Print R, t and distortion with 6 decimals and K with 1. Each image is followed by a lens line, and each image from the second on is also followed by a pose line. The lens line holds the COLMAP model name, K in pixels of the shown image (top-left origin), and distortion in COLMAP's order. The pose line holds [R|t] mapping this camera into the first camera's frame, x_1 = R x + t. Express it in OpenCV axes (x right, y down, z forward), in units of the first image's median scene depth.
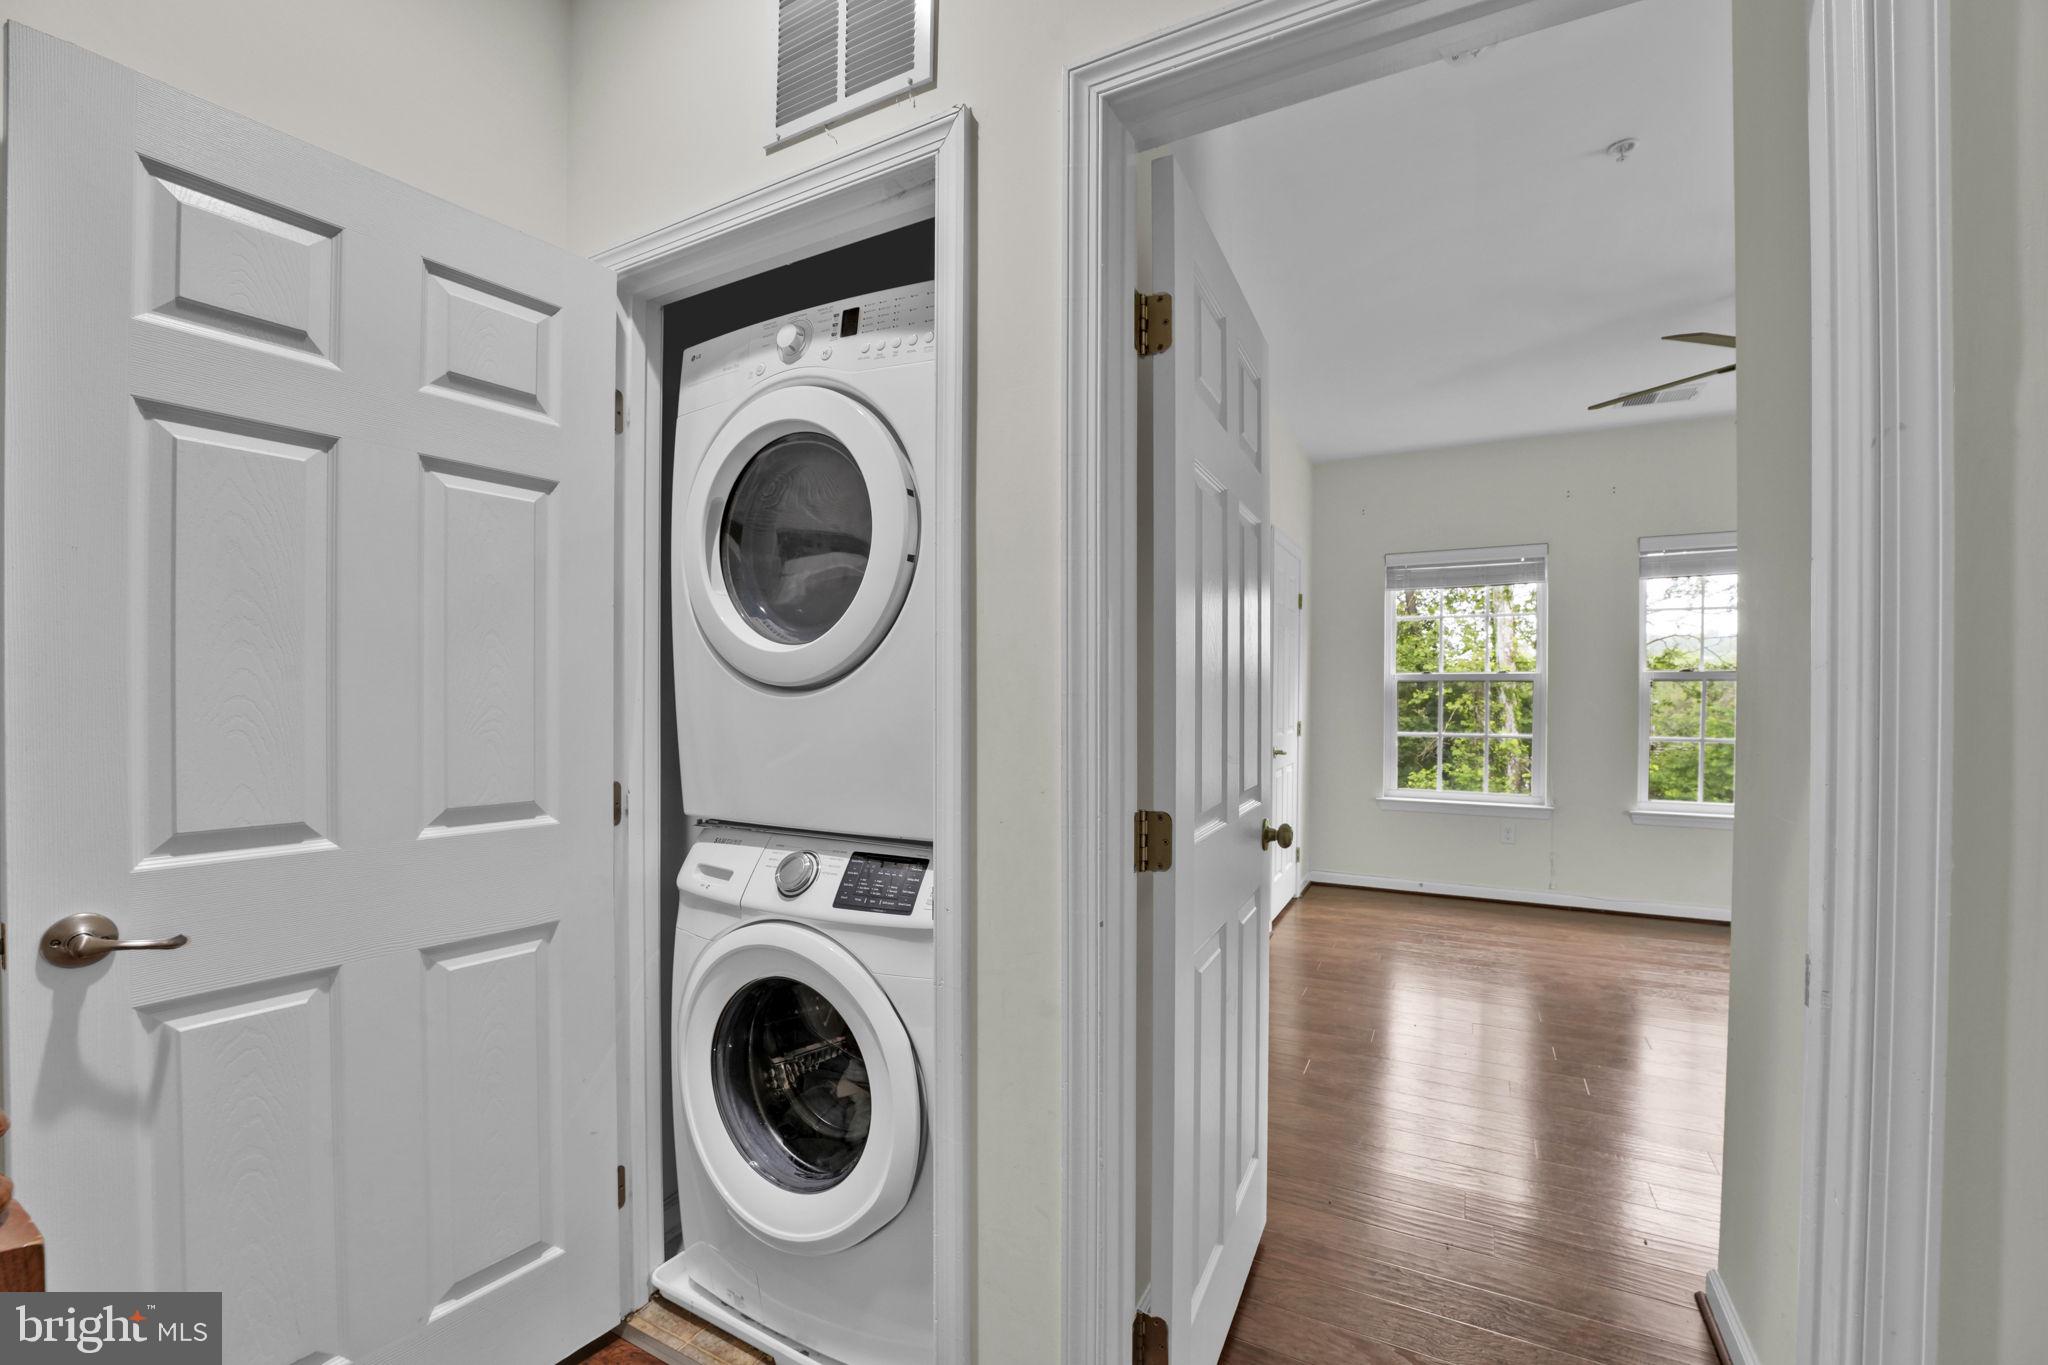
lens RADIAL K [[848.8, 0, 1020.7], [0, 848.8, 698.9], [0, 0, 1]] dist [-0.029255, 0.000730]
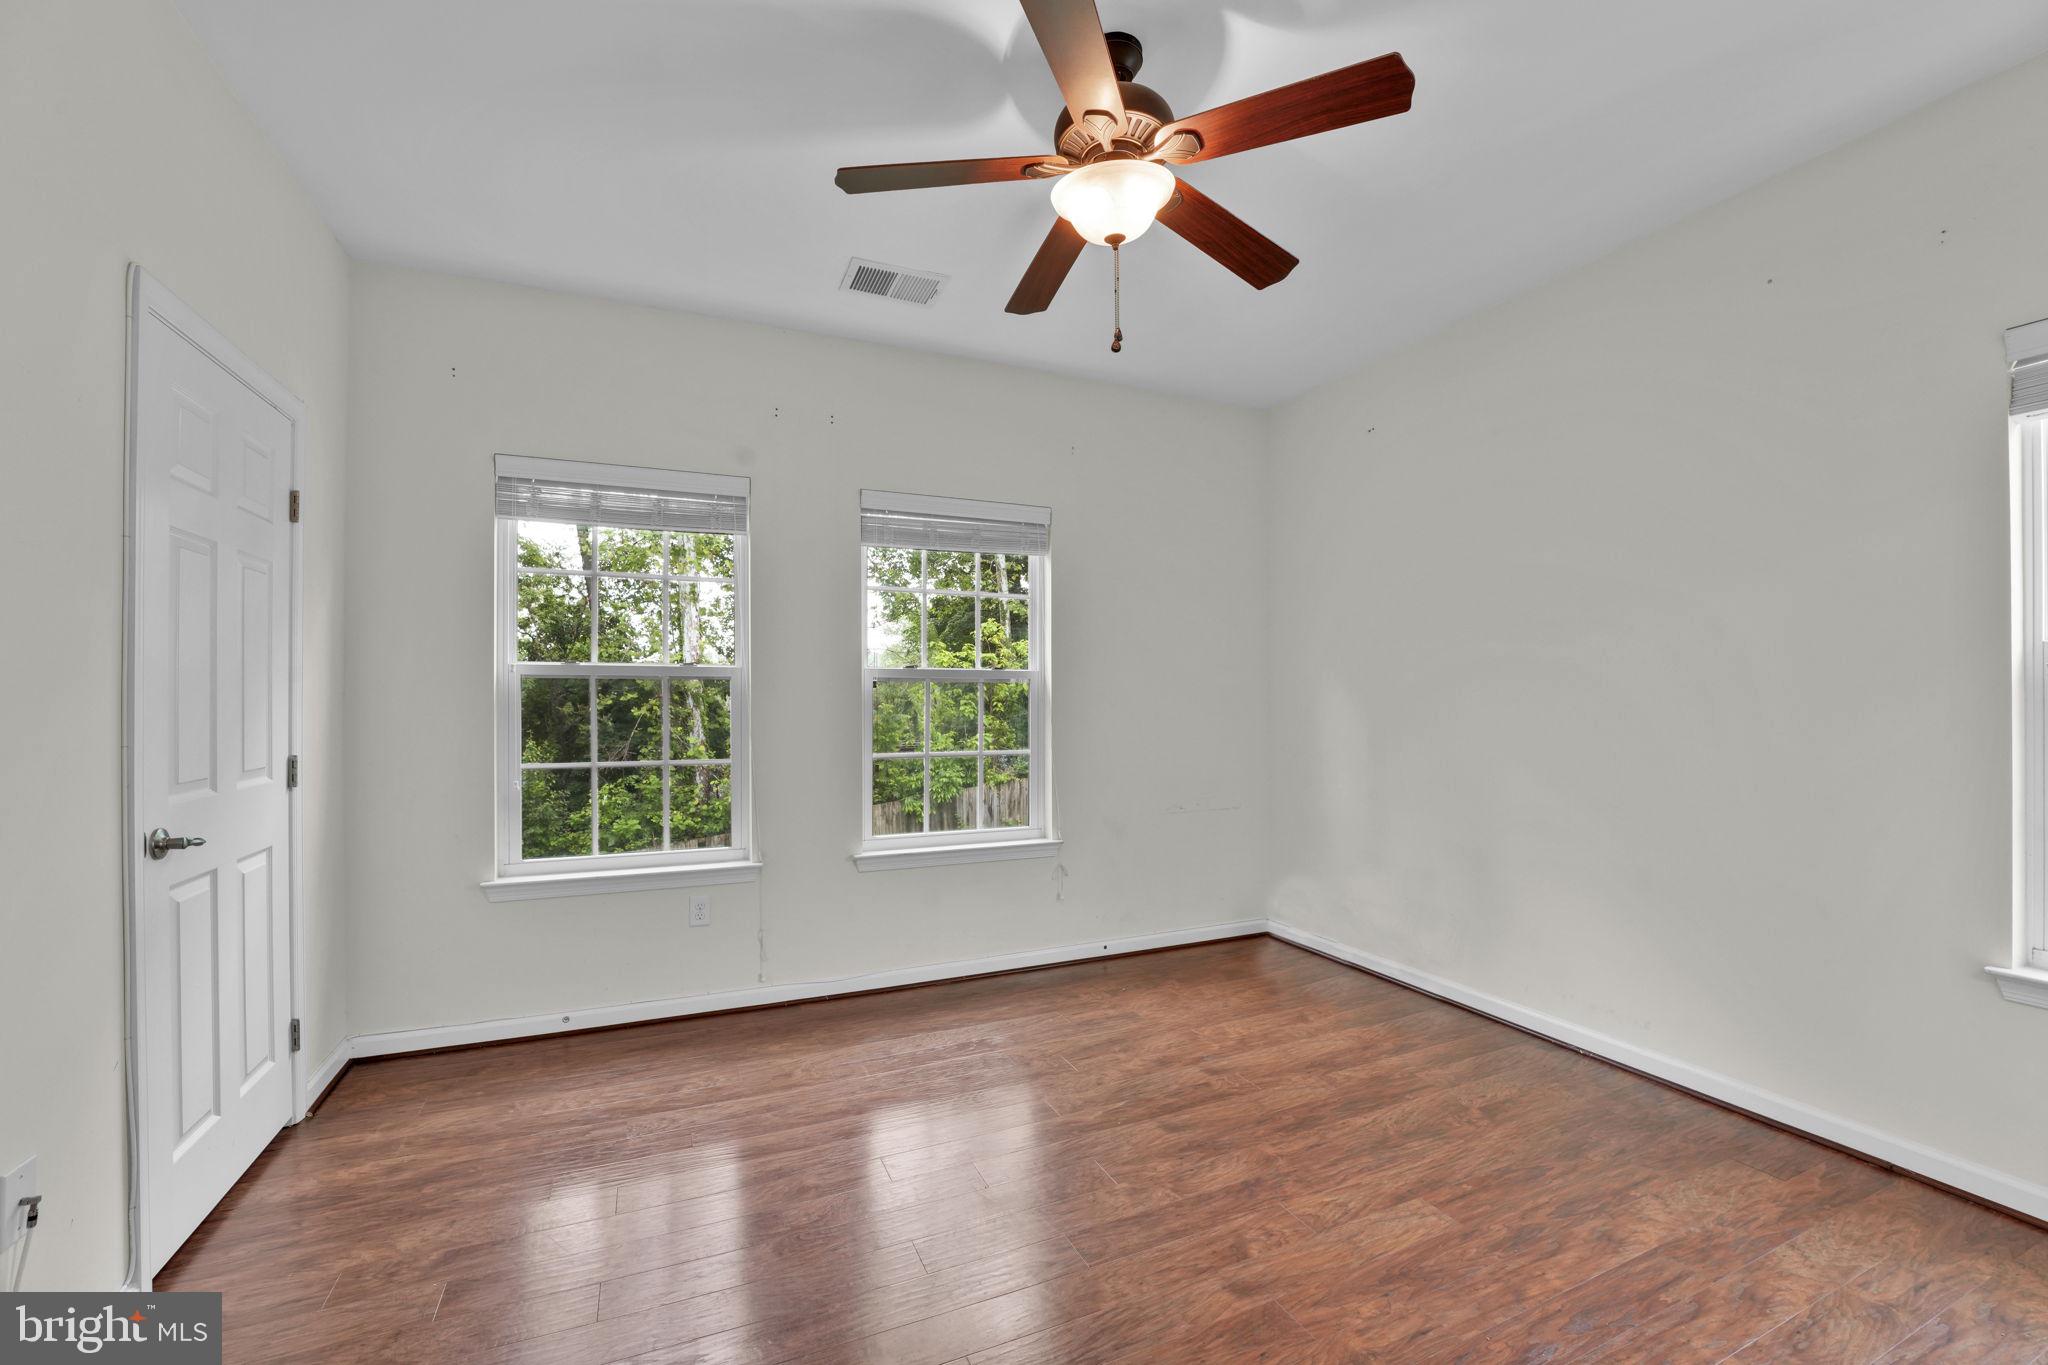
lens RADIAL K [[848.8, 0, 1020.7], [0, 848.8, 698.9], [0, 0, 1]] dist [-0.029255, 0.000730]
pose [[0.626612, -0.005865, 0.779310, 0.601561], [0.010744, 0.999942, -0.001113, -0.002842], [-0.779258, 0.009070, 0.626638, 1.045994]]
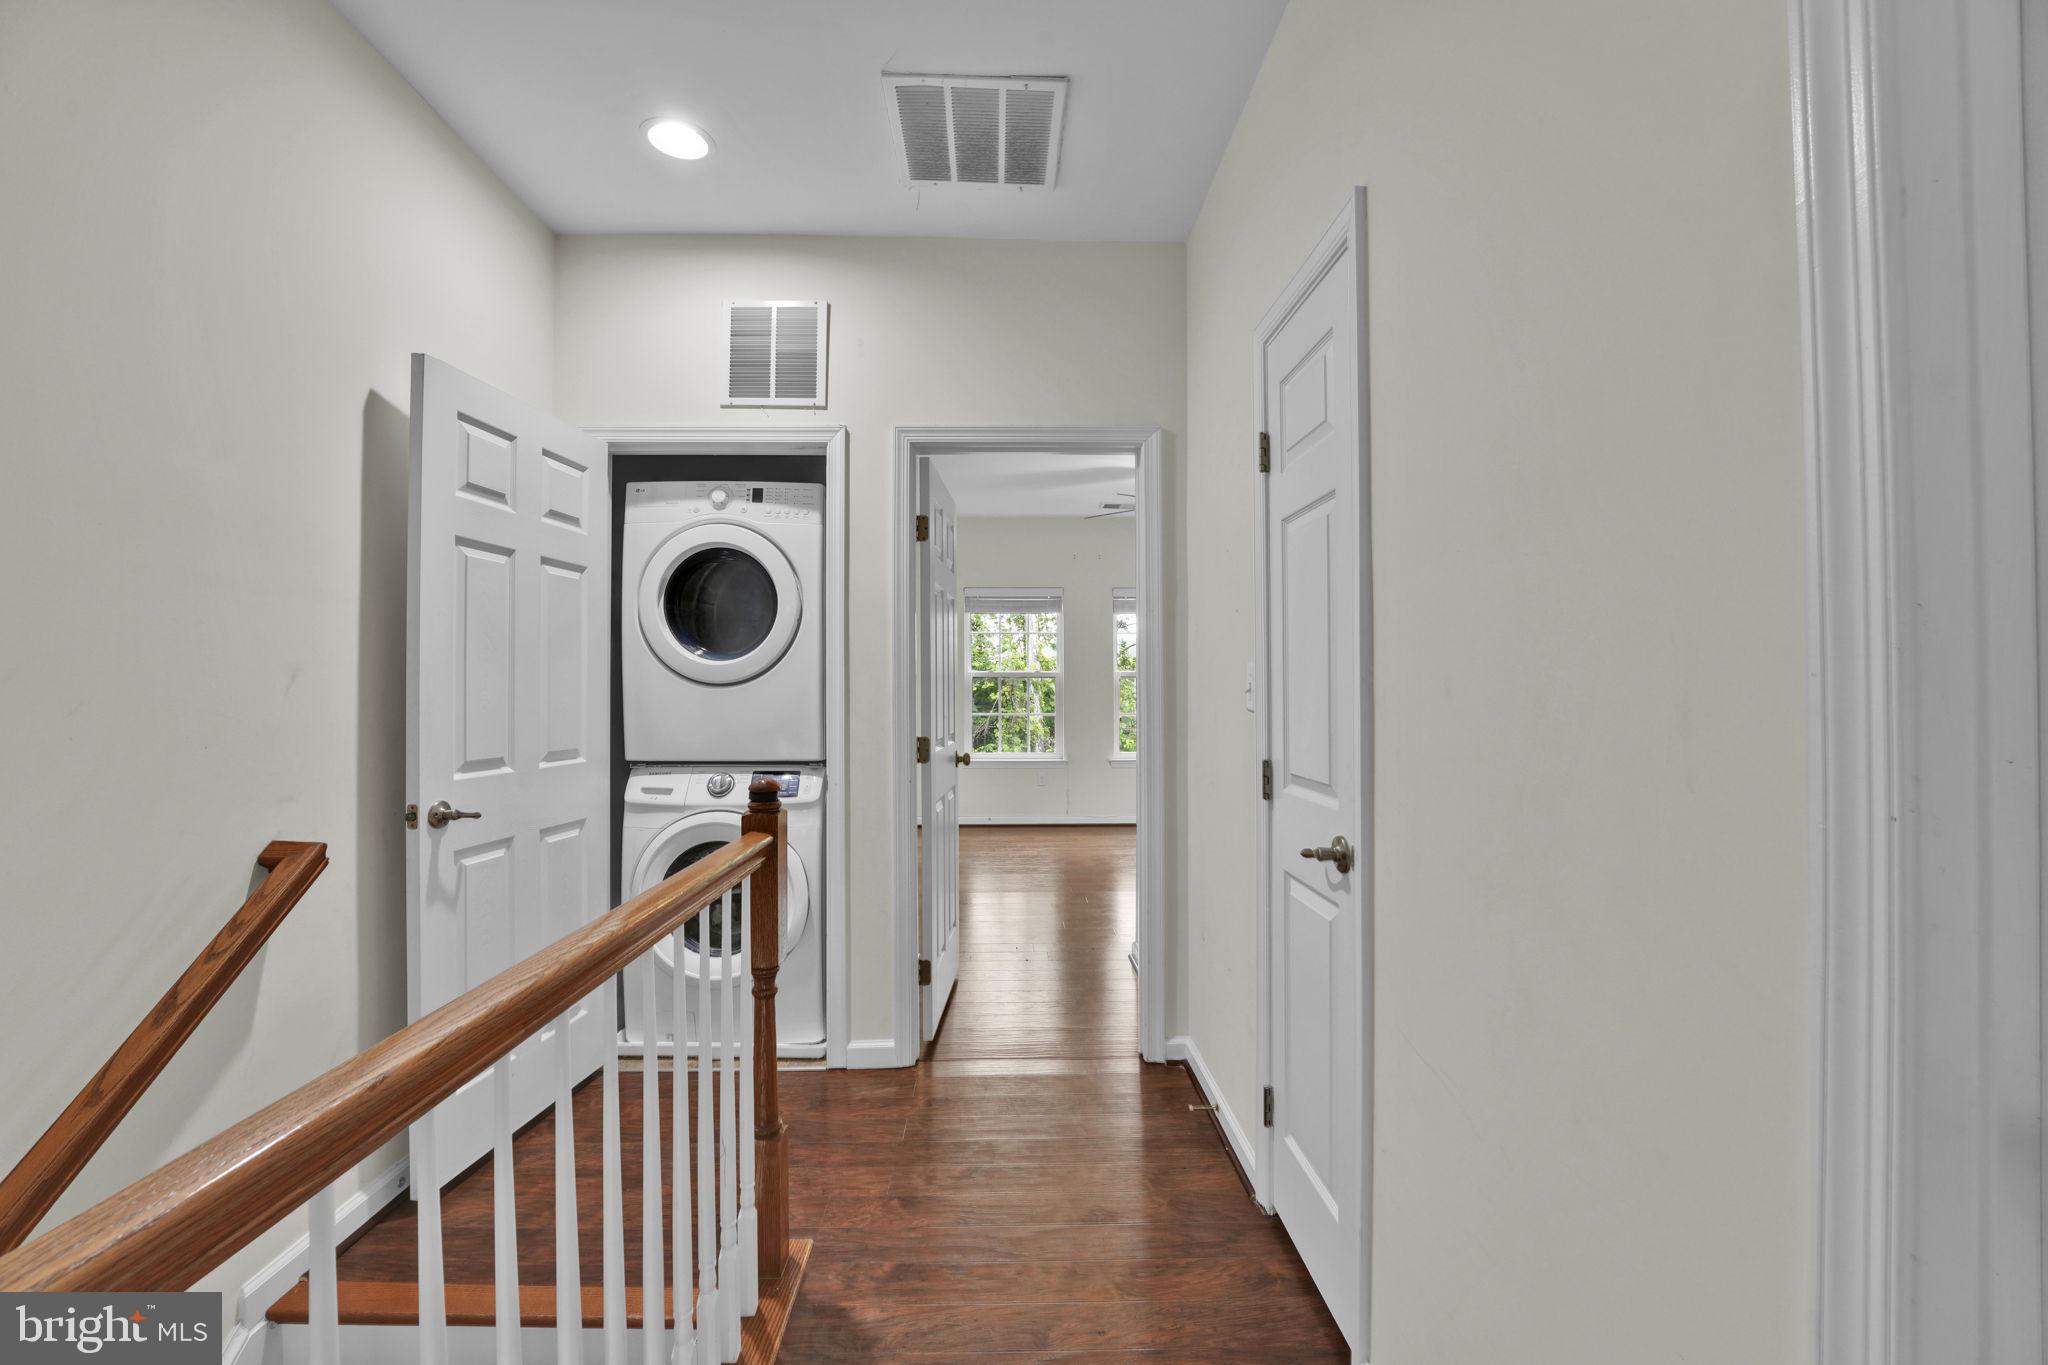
lens RADIAL K [[835.8, 0, 1014.3], [0, 835.8, 660.4], [0, 0, 1]] dist [-0.028300, 0.004631]
pose [[0.875970, 0.011243, 0.482235, -0.520563], [0.007049, 0.999323, -0.036103, 0.004741], [-0.482315, 0.035024, 0.875298, -0.815432]]
